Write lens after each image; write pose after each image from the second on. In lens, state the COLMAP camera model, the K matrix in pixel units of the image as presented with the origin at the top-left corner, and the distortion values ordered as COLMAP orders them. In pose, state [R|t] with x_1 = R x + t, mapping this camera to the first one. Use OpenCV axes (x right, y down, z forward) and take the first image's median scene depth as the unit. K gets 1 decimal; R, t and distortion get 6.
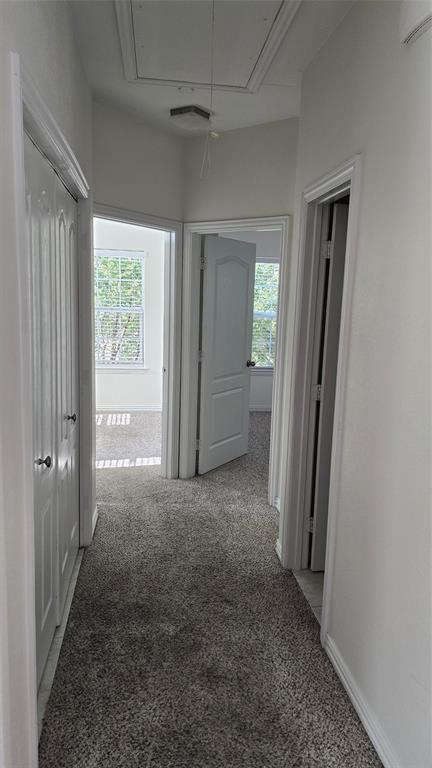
lens RADIAL K [[533.2, 0, 216.0], [0, 533.2, 384.0], [0, 0, 1]] dist [0.100214, -0.091237]
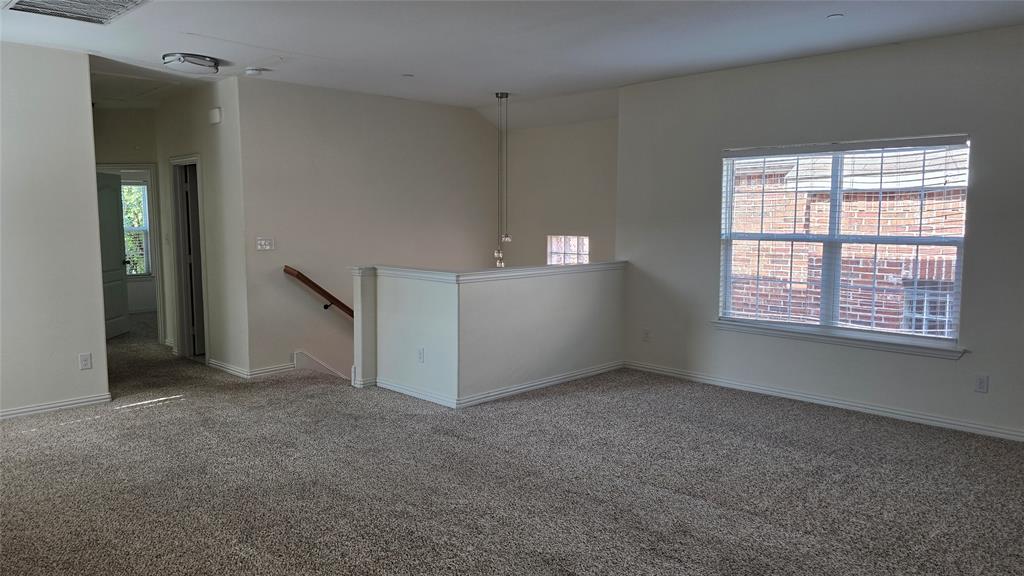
lens RADIAL K [[710.9, 0, 512.0], [0, 710.9, 288.0], [0, 0, 1]] dist [0.100214, -0.091237]
pose [[0.799706, -0.092435, 0.593233, -0.416419], [0.120794, 0.992644, -0.008165, 0.268599], [-0.588115, 0.078189, 0.804989, -1.696728]]
